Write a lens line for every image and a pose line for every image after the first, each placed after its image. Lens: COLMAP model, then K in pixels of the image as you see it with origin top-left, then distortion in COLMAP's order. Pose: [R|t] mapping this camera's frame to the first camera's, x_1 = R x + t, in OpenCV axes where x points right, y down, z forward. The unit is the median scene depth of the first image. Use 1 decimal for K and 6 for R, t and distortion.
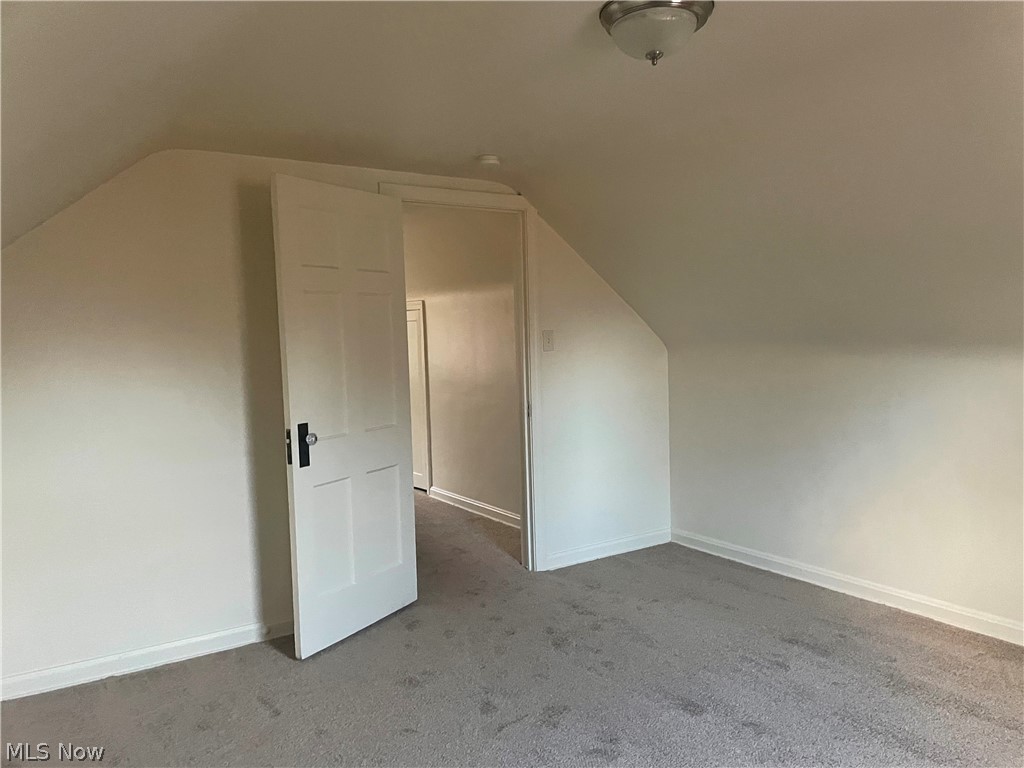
lens RADIAL K [[774.8, 0, 512.0], [0, 774.8, 384.0], [0, 0, 1]] dist [0.079863, -0.113653]
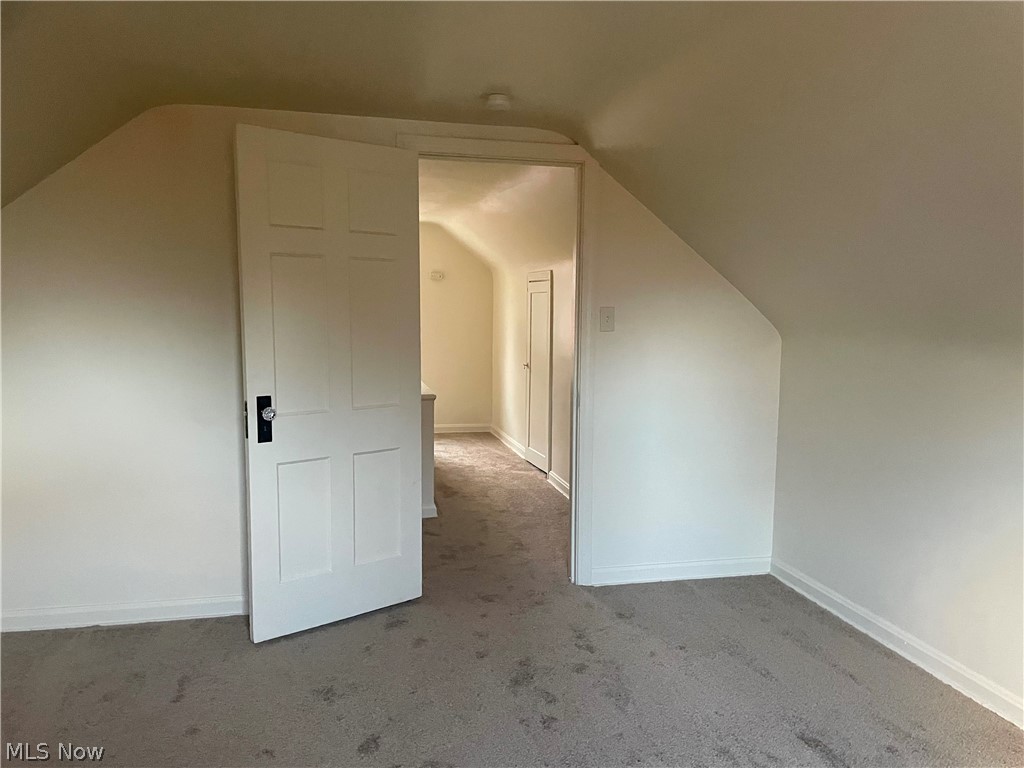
lens RADIAL K [[772.8, 0, 510.9], [0, 772.8, 391.8], [0, 0, 1]] dist [0.080954, -0.113007]
pose [[0.936940, 0.076215, -0.341079, 0.255529], [-0.060202, 0.996540, 0.057307, -0.020303], [0.344266, -0.033159, 0.938286, 0.178387]]
